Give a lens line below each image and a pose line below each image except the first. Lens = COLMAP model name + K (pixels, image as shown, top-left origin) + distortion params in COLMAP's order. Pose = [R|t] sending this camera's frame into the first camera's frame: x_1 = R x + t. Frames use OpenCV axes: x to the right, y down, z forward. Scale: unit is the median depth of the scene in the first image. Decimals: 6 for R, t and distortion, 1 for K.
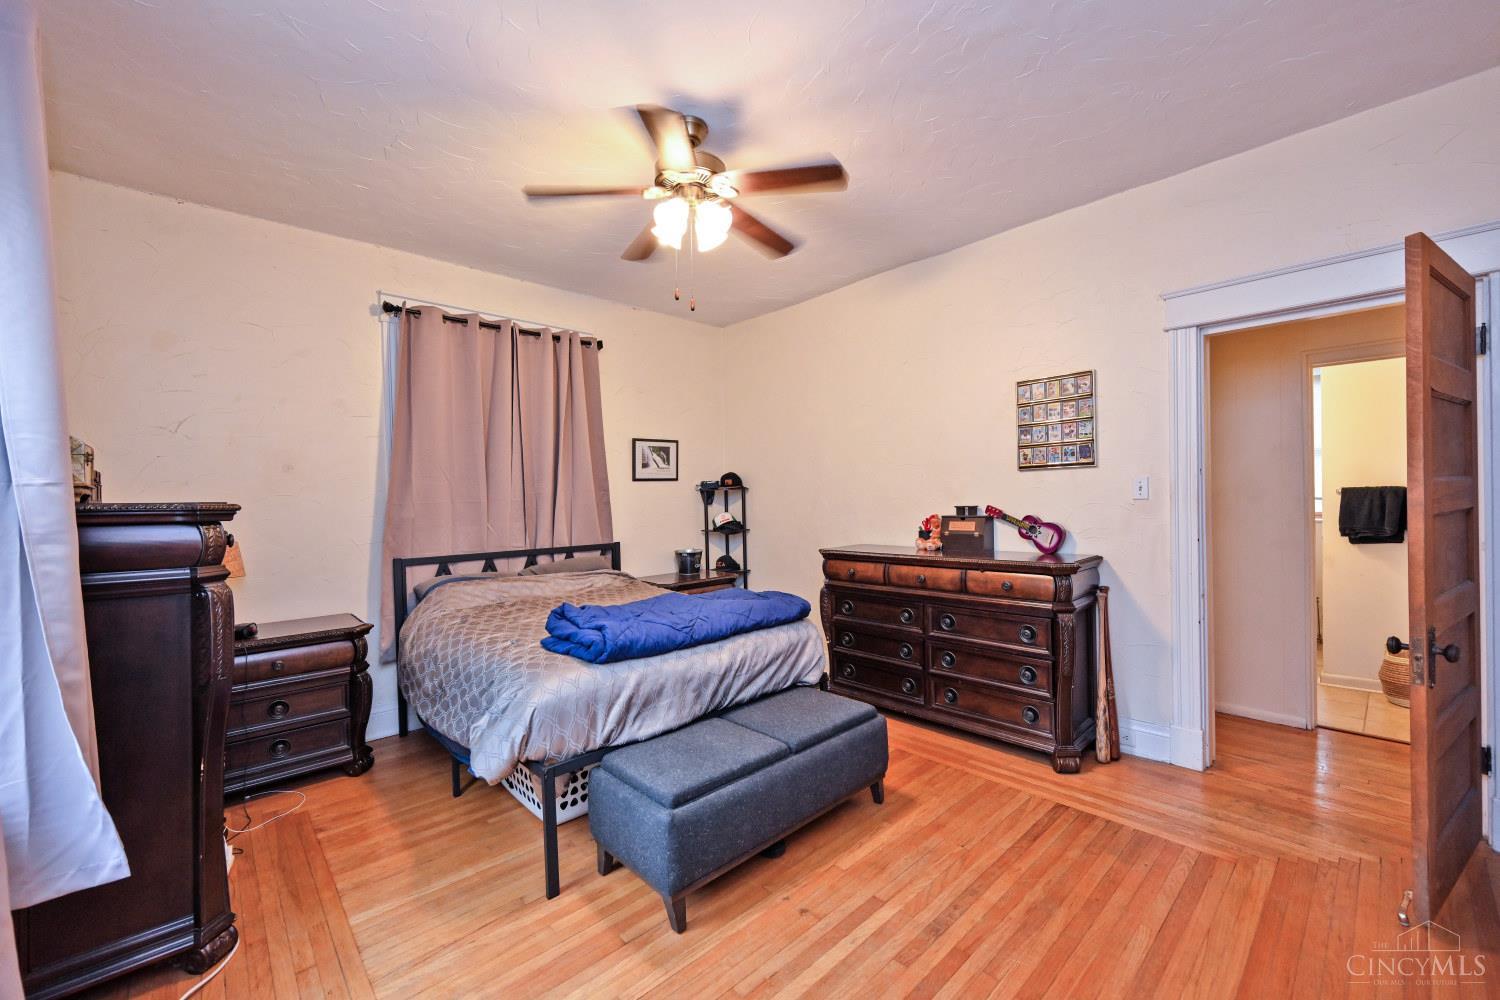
lens RADIAL K [[588.7, 0, 753.0], [0, 588.7, 501.7], [0, 0, 1]] dist [-0.000657, -0.000017]
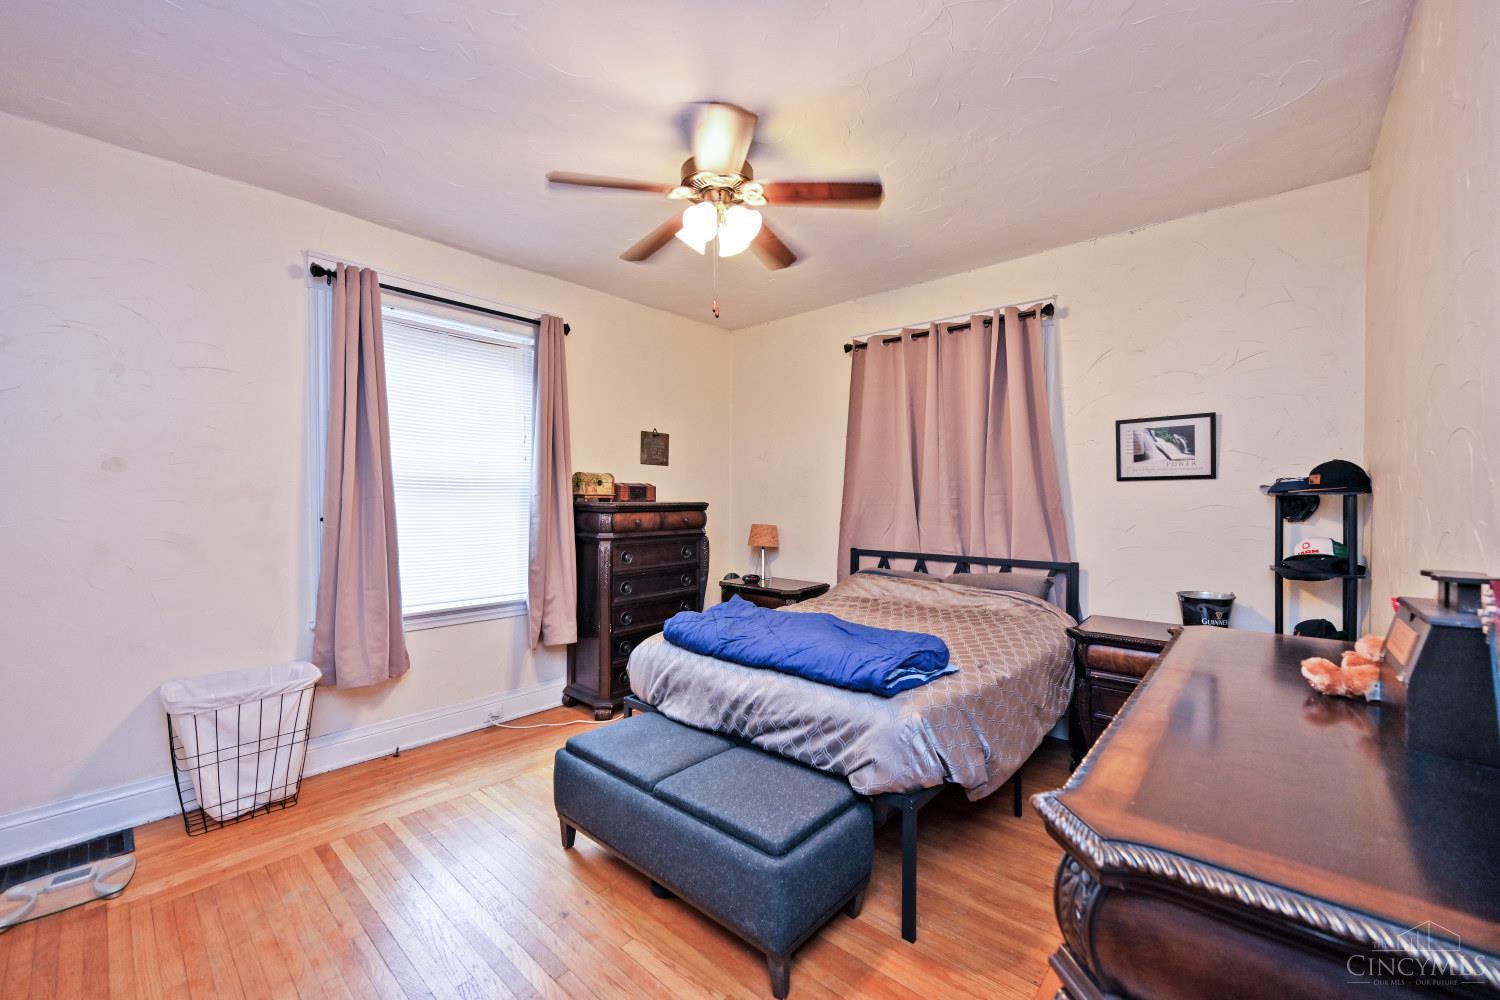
lens RADIAL K [[588.7, 0, 753.0], [0, 588.7, 501.7], [0, 0, 1]] dist [-0.000657, -0.000017]
pose [[0.108681, 0.027497, -0.993696, 0.605565], [-0.012020, 0.999581, 0.026345, -0.031436], [0.994004, 0.009081, 0.108966, 0.648885]]
